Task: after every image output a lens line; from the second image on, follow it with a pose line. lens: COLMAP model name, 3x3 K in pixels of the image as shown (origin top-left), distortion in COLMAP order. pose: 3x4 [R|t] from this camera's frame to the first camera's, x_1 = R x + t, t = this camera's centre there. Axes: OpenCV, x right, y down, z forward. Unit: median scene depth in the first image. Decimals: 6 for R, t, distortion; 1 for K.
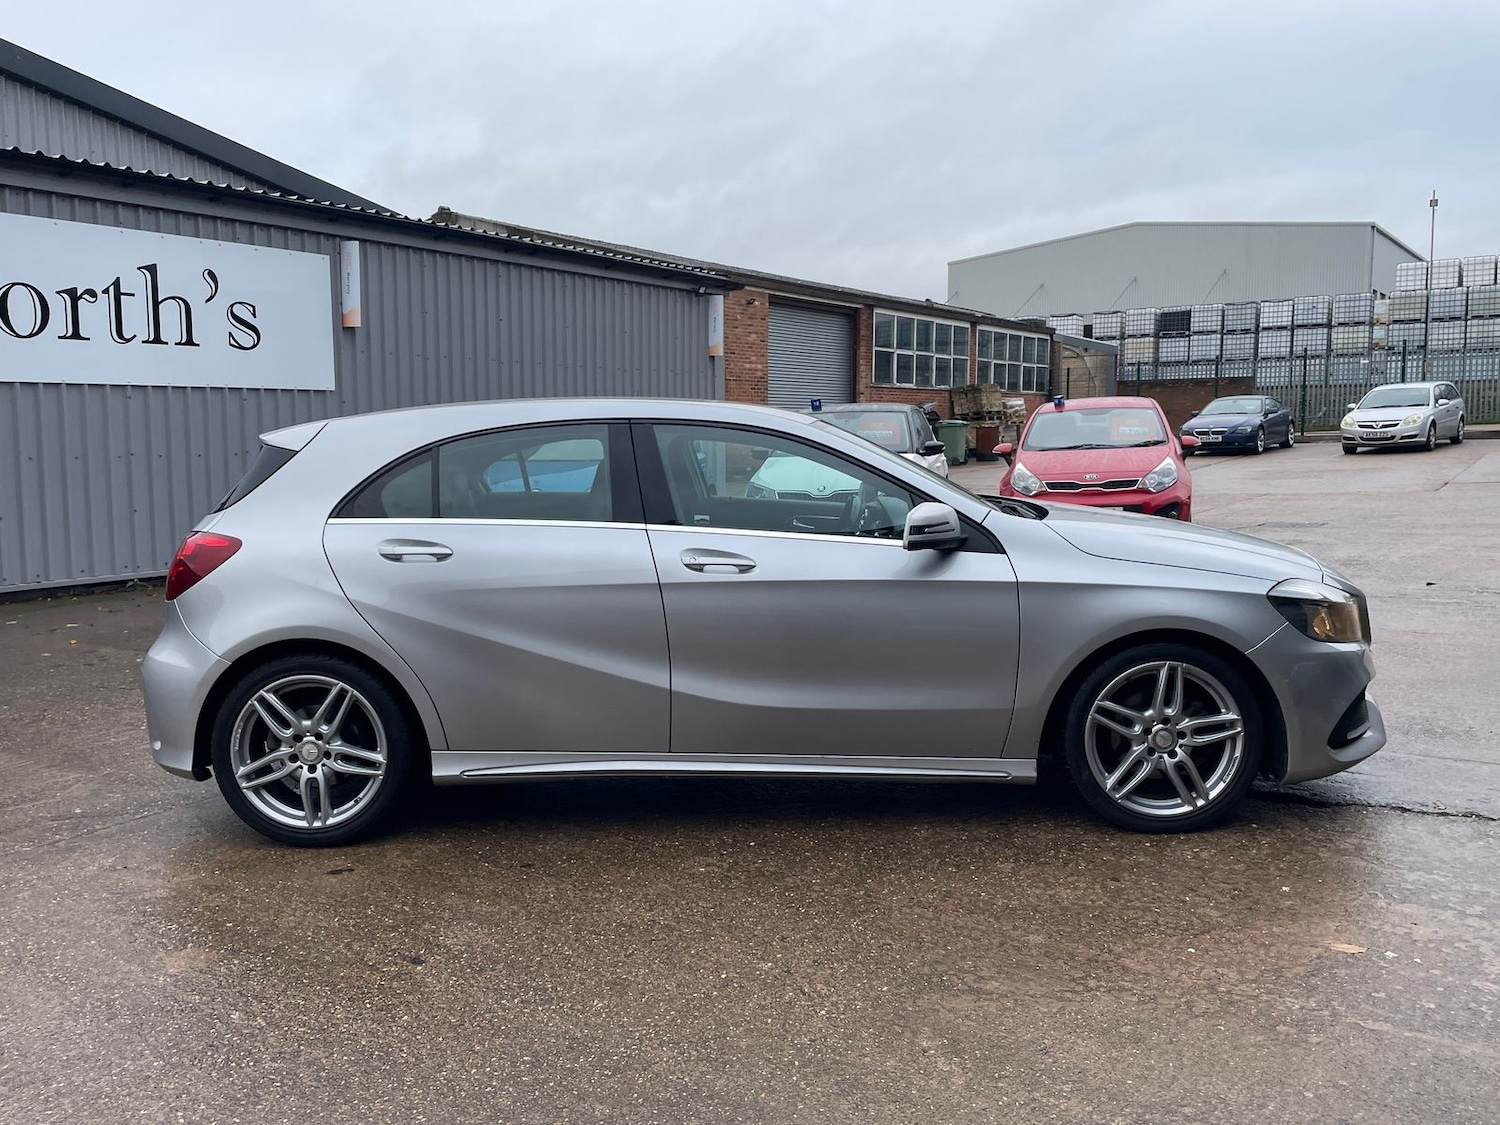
lens RADIAL K [[1215.2, 0, 760.6], [0, 1215.2, 559.8], [0, 0, 1]] dist [0.094382, -0.125845]
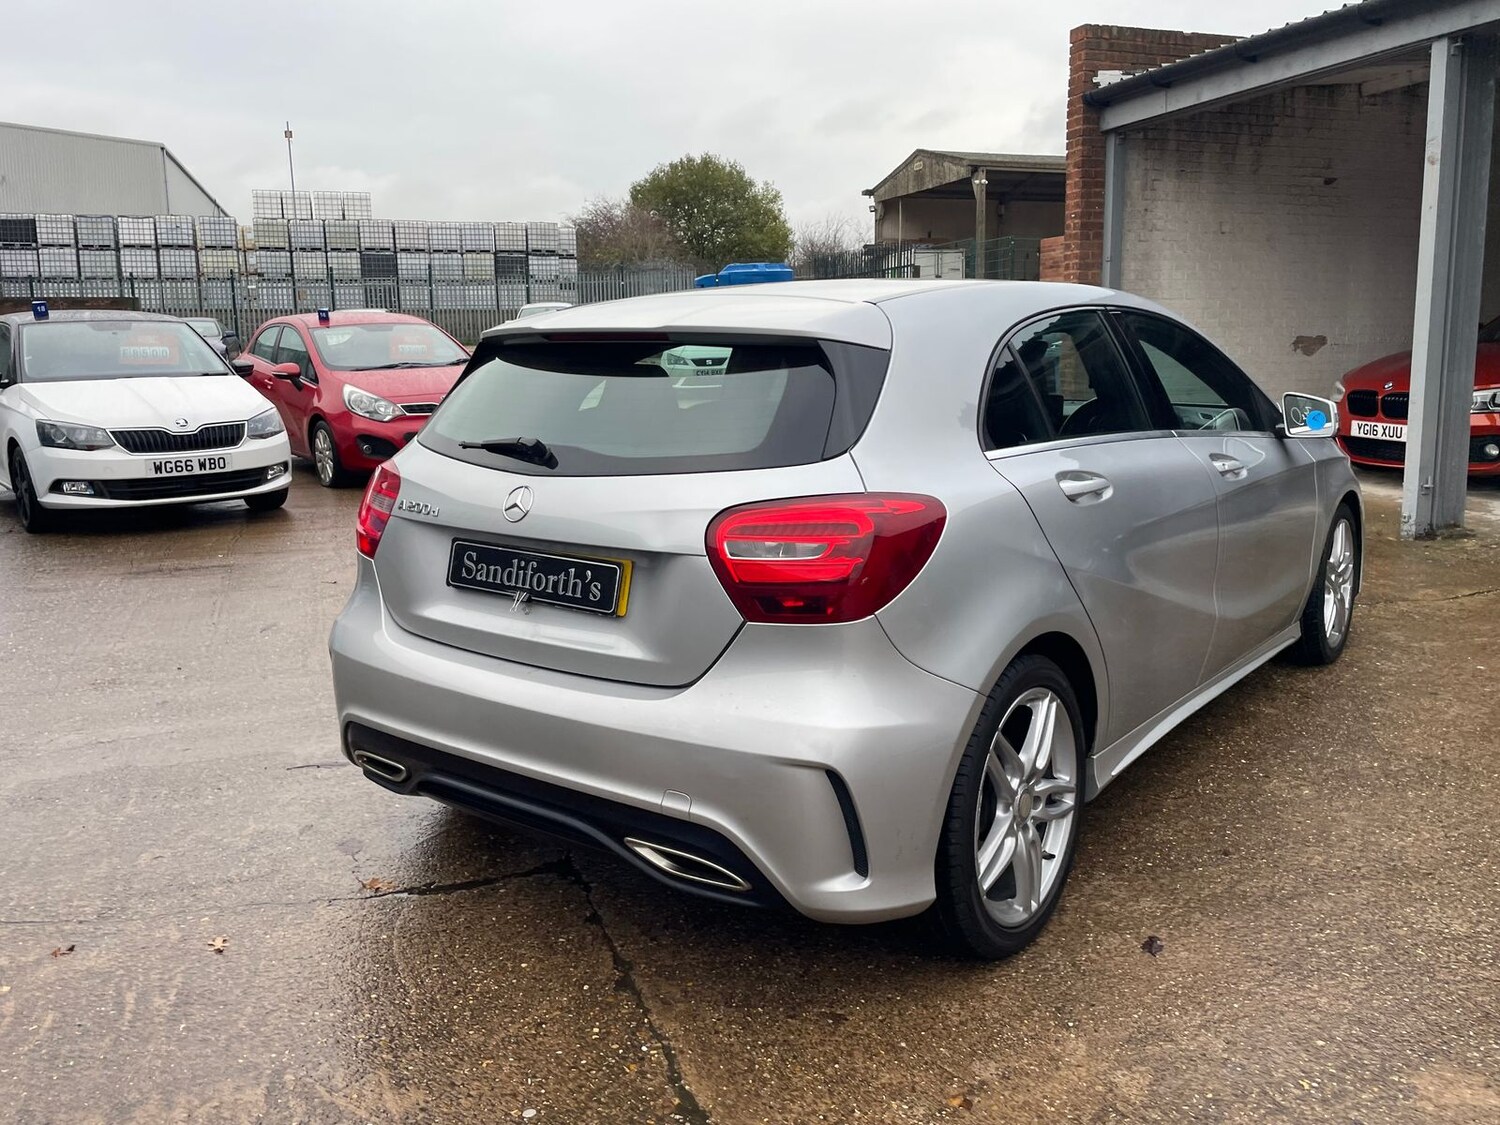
lens RADIAL K [[1215.2, 0, 764.1], [0, 1215.2, 547.8], [0, 0, 1]] dist [0.094382, -0.125845]
pose [[0.589871, -0.132515, 0.796550, -0.367447], [0.094570, 0.990991, 0.094830, -0.021665], [-0.801941, 0.019392, 0.597089, 0.276035]]
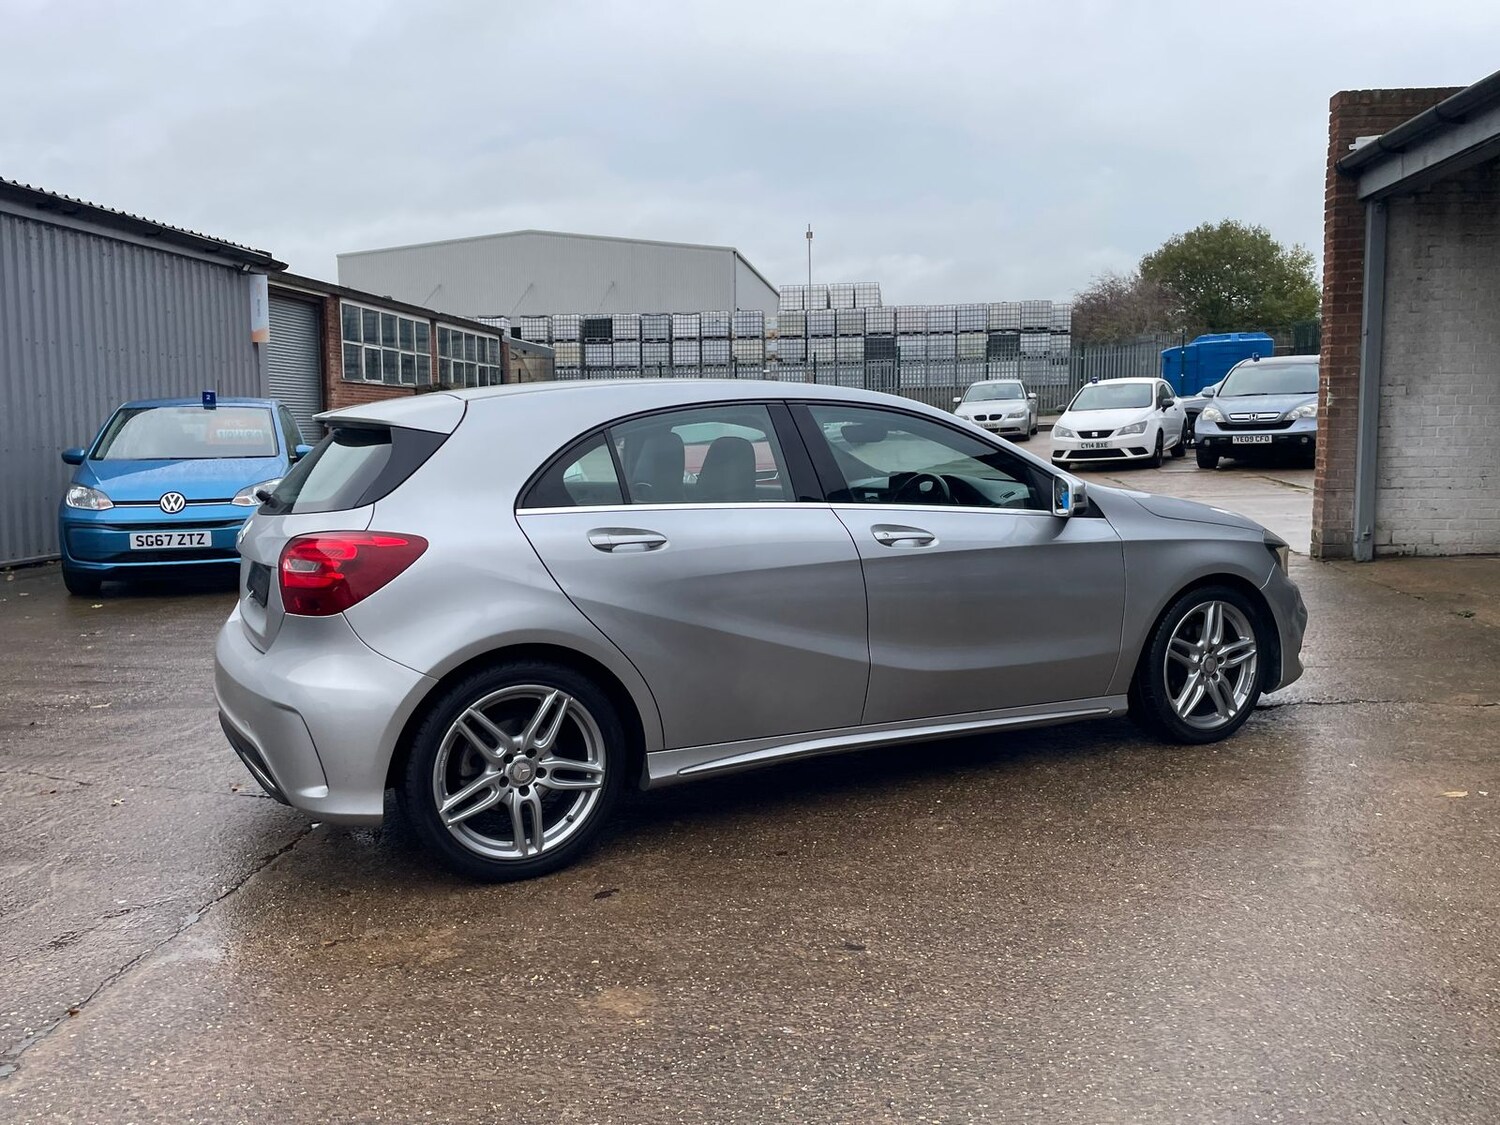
lens RADIAL K [[1215.2, 0, 764.4], [0, 1215.2, 561.1], [0, 0, 1]] dist [0.094382, -0.125845]
pose [[0.876718, -0.055289, 0.477816, -0.240981], [0.055690, 0.998359, 0.013340, 0.000953], [-0.477769, 0.014914, 0.878359, 0.053501]]
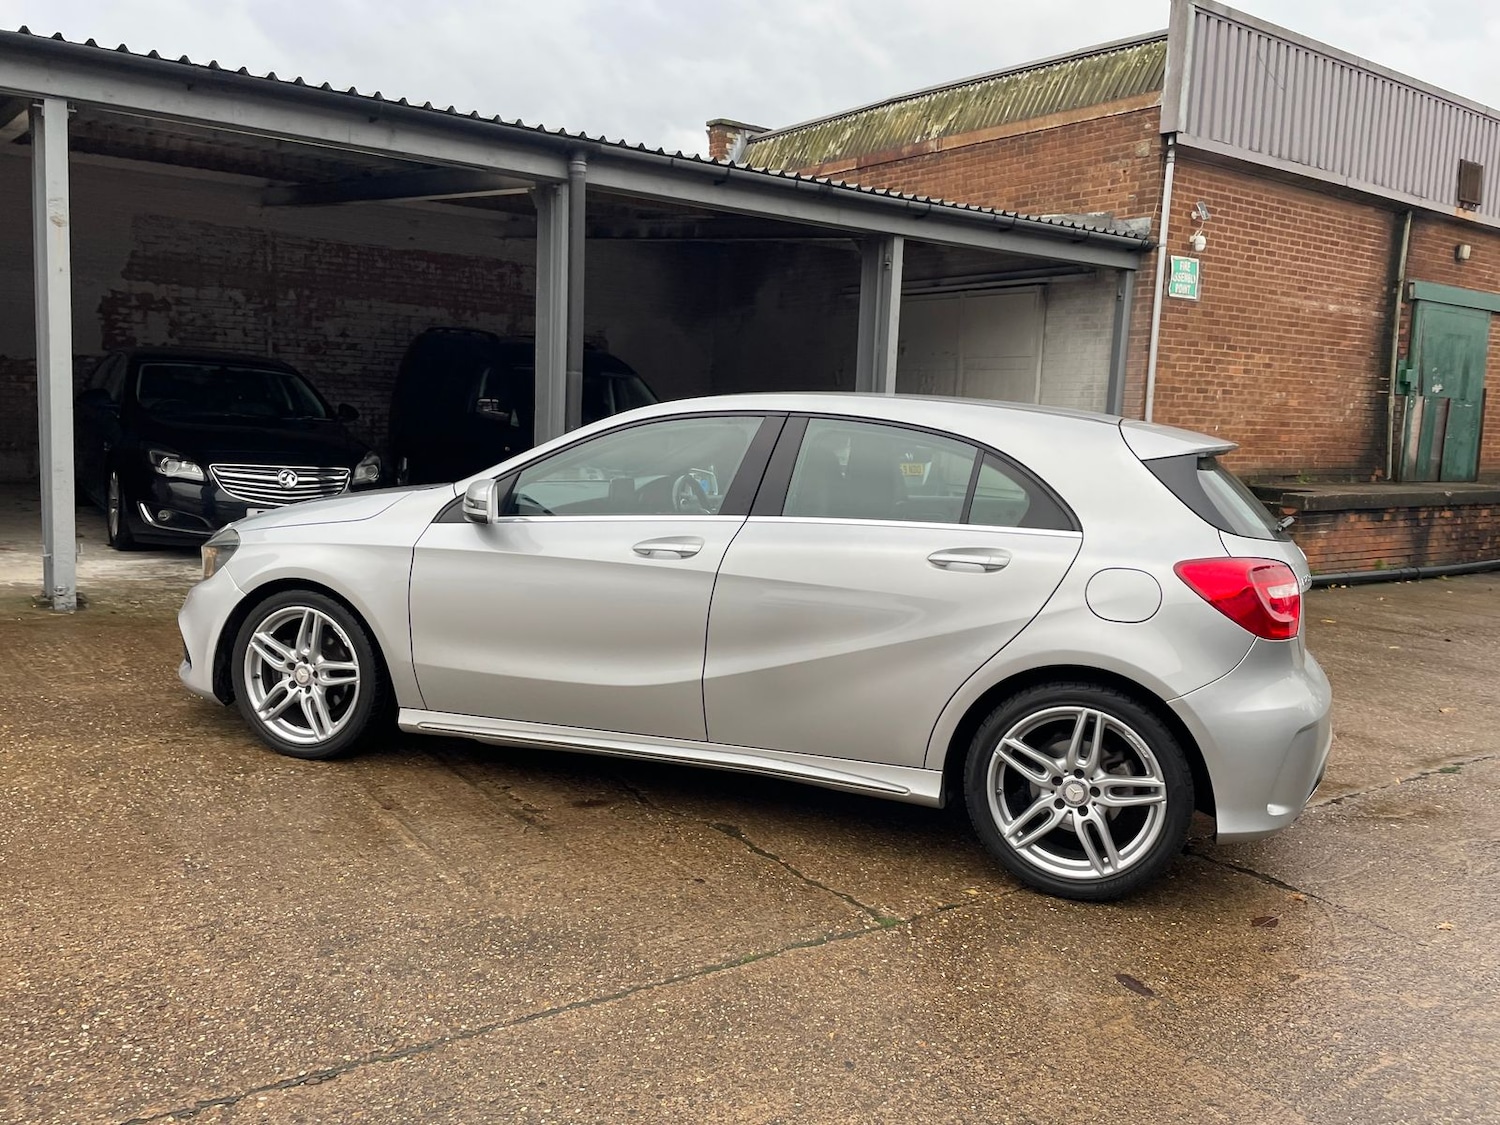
lens RADIAL K [[1215.2, 0, 759.5], [0, 1215.2, 543.0], [0, 0, 1]] dist [0.094382, -0.125845]
pose [[-0.946065, -0.065449, 0.317298, -0.159066], [0.000364, 0.979166, 0.203059, -0.097649], [-0.323978, 0.192223, -0.926331, 0.888892]]
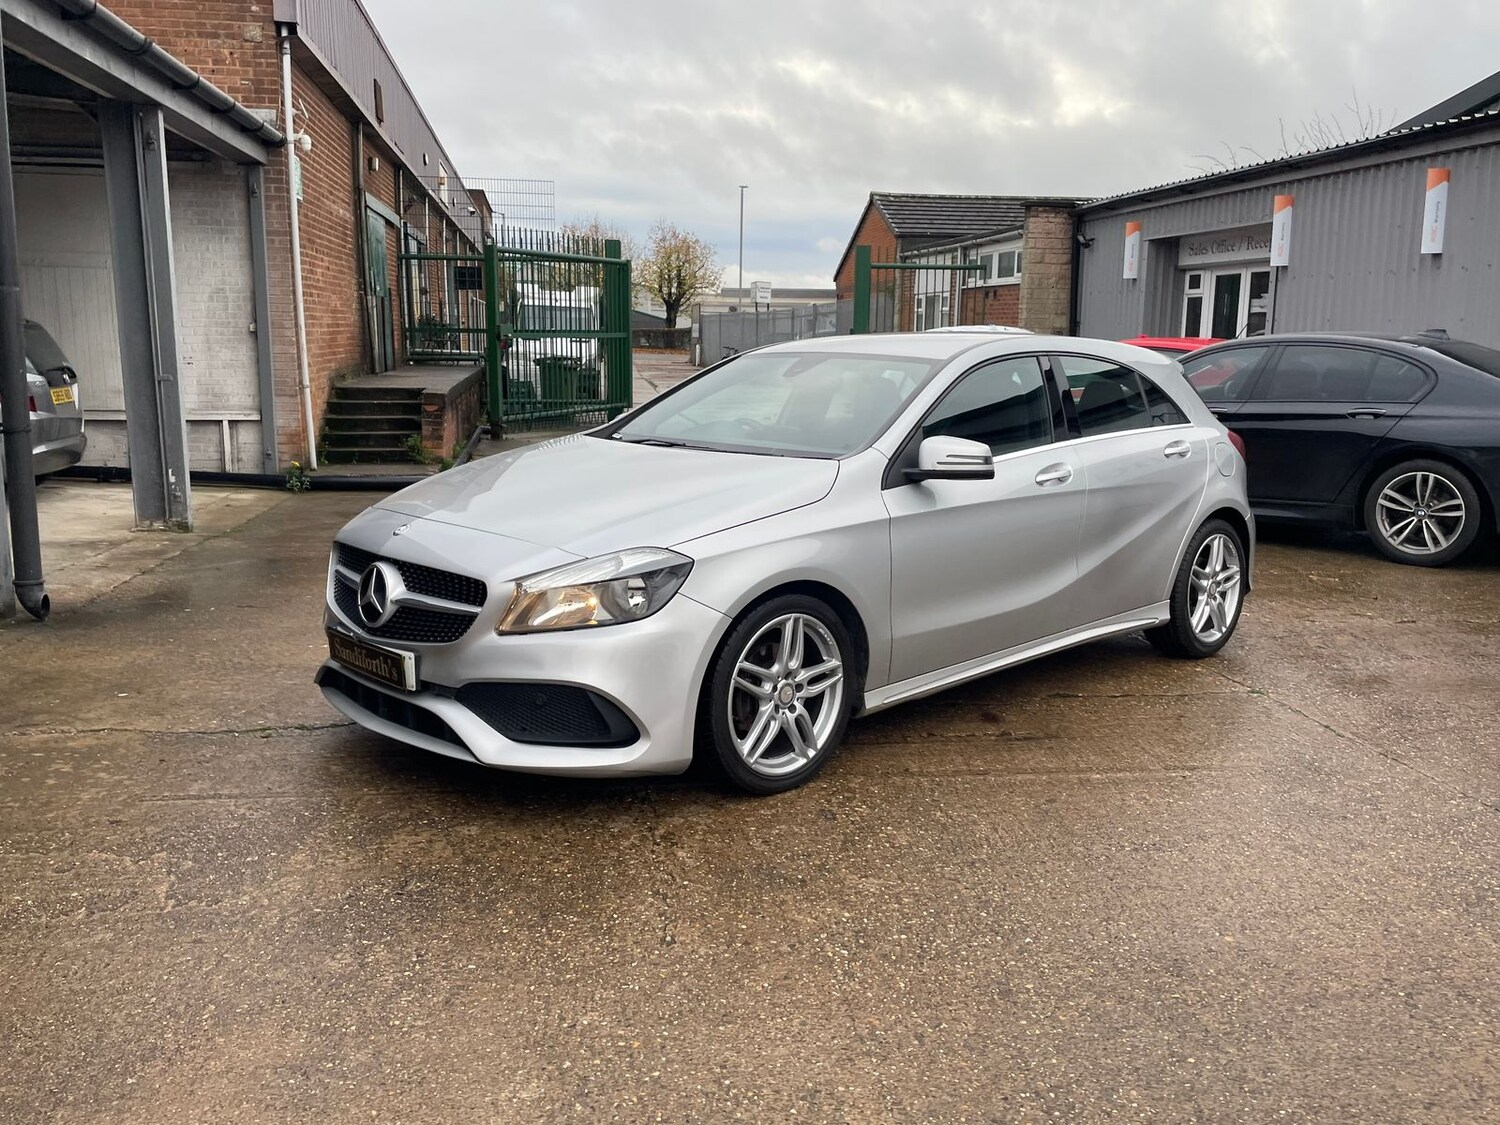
lens RADIAL K [[1215.2, 0, 759.5], [0, 1215.2, 545.1], [0, 0, 1]] dist [0.094382, -0.125845]
pose [[-0.714016, 0.118322, -0.690058, 0.379666], [-0.080354, 0.965254, 0.248652, -0.096677], [0.695503, 0.232991, -0.679699, 0.779323]]
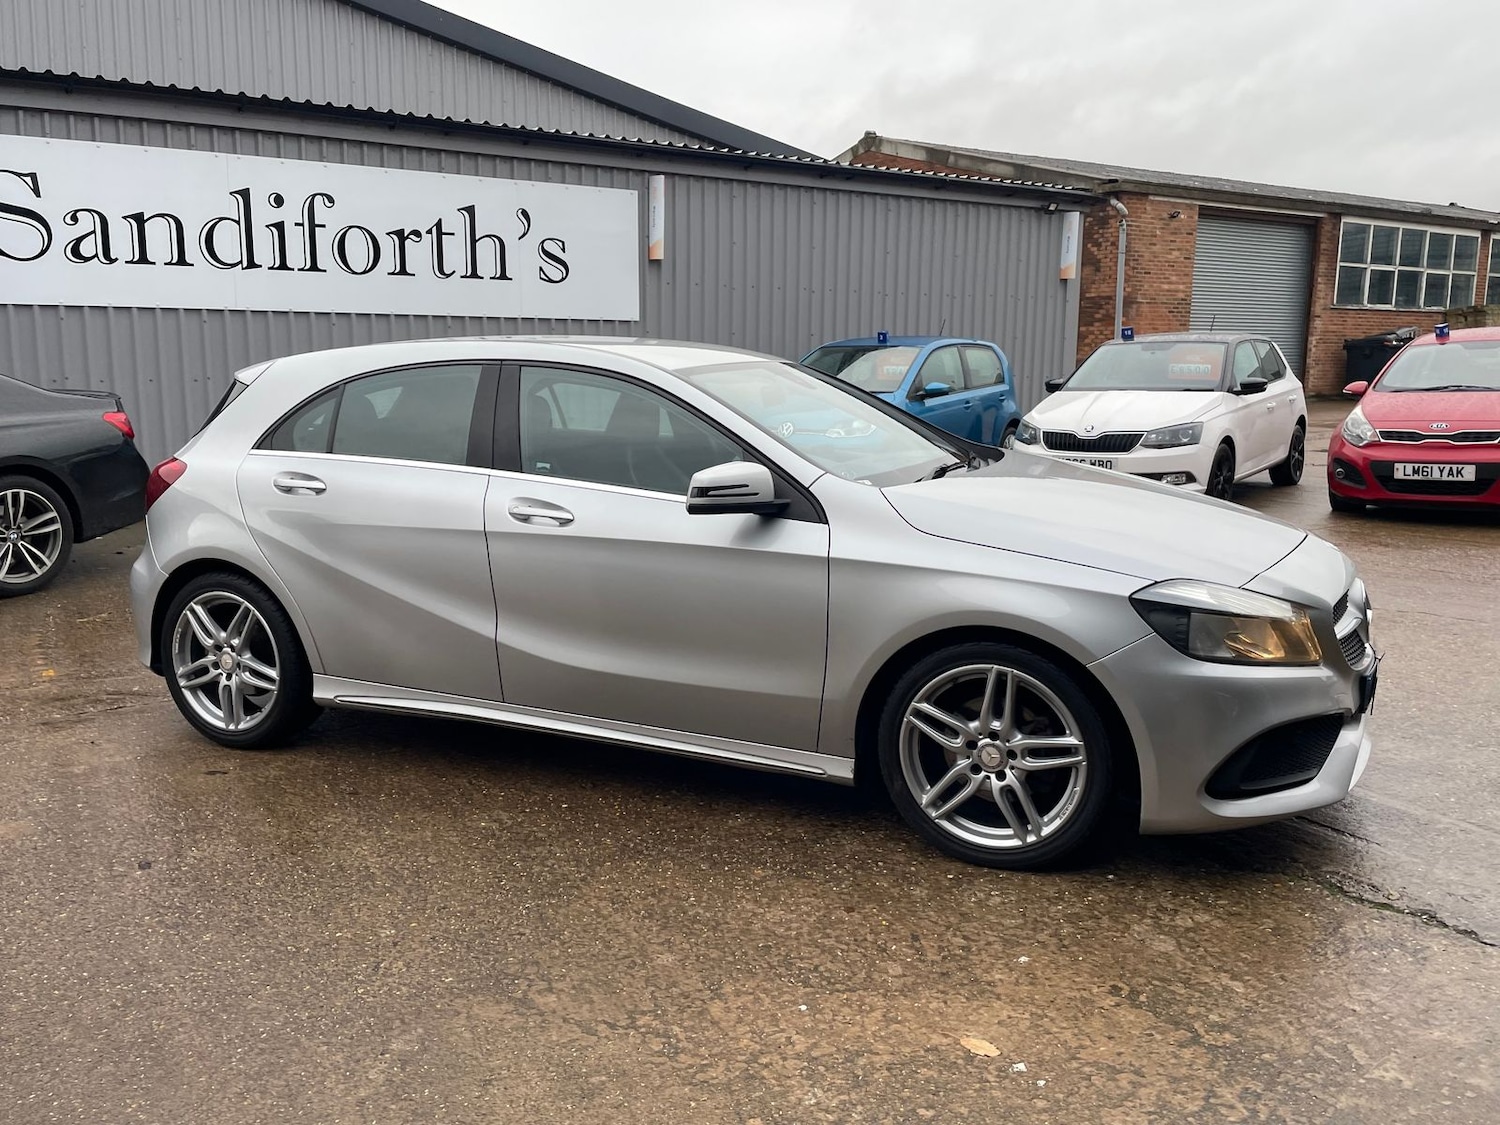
lens RADIAL K [[1215.2, 0, 758.6], [0, 1215.2, 556.5], [0, 0, 1]] dist [0.094382, -0.125845]
pose [[0.921051, 0.076240, -0.381906, 0.186620], [-0.053630, 0.996138, 0.069518, -0.015171], [0.385731, -0.043548, 0.921583, 0.066453]]
